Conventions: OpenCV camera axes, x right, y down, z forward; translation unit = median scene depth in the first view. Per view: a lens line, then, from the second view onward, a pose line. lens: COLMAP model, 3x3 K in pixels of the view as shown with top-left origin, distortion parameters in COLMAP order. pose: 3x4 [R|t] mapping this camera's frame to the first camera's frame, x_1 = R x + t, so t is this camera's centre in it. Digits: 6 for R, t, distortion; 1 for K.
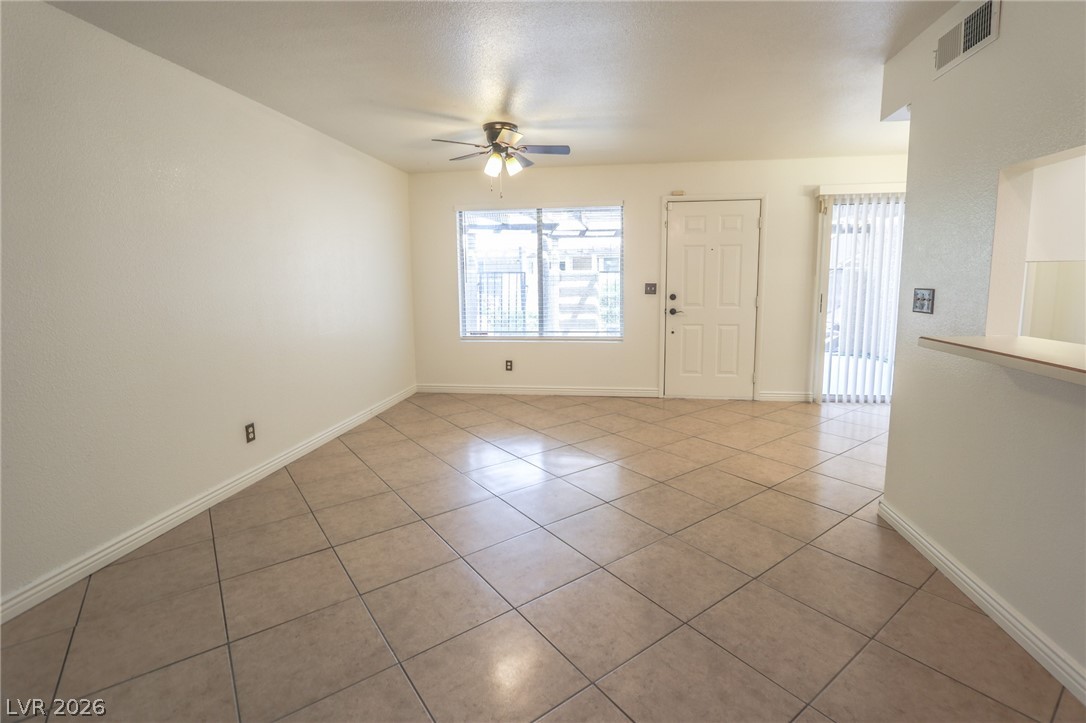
lens RADIAL K [[501.3, 0, 553.6], [0, 501.3, 338.2], [0, 0, 1]] dist [-0.015388, 0.002213]
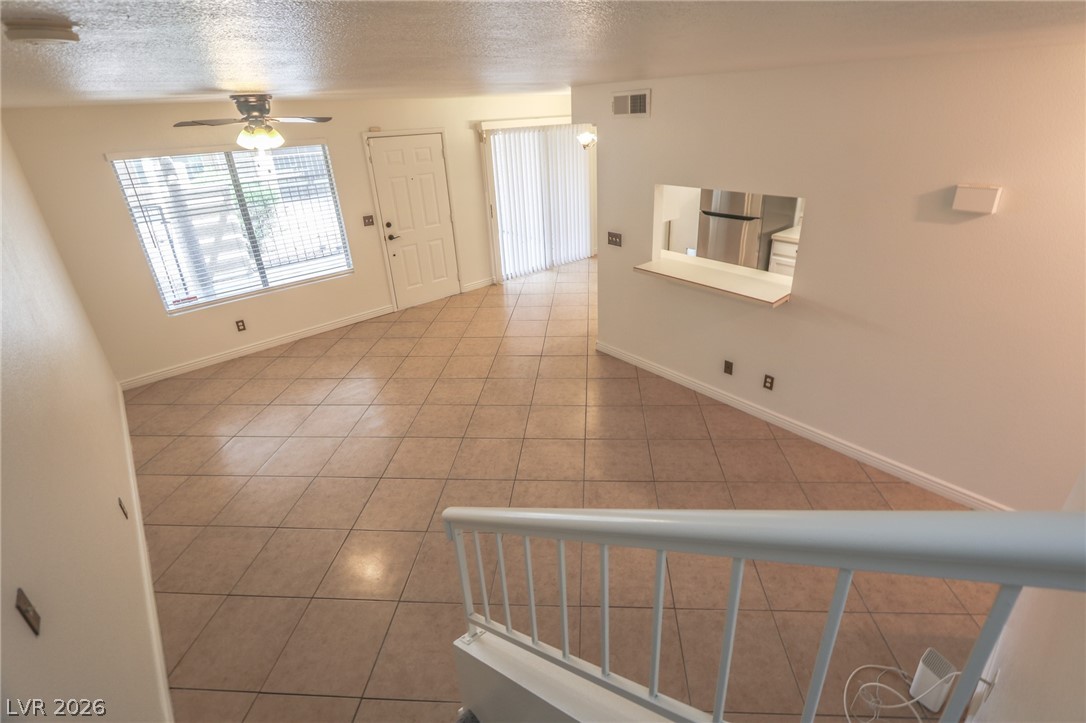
lens RADIAL K [[501.3, 0, 559.8], [0, 501.3, 332.2], [0, 0, 1]] dist [-0.015388, 0.002213]
pose [[0.648215, -0.323163, 0.689480, -0.390889], [0.122706, 0.937972, 0.324271, -0.183056], [-0.751506, -0.125594, 0.647661, -0.061499]]
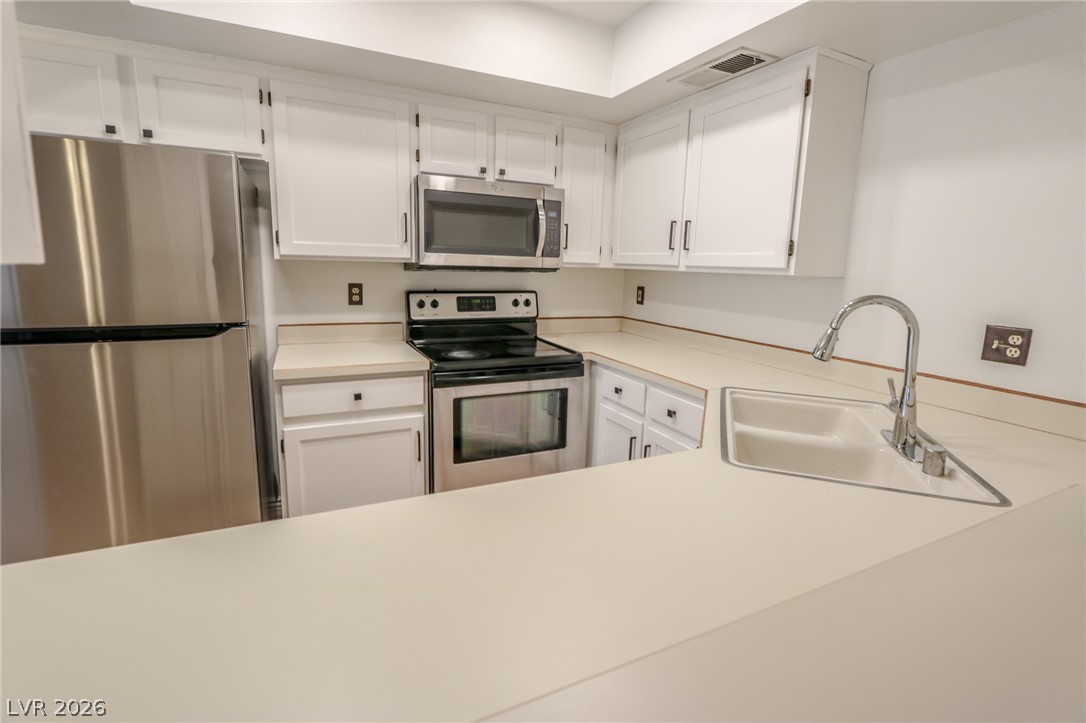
lens RADIAL K [[501.3, 0, 545.7], [0, 501.3, 345.4], [0, 0, 1]] dist [-0.015388, 0.002213]
pose [[-0.557394, -0.142107, 0.817996, 0.307101], [0.073348, 0.972962, 0.219008, -0.057976], [-0.827002, 0.182072, -0.531900, 0.356009]]
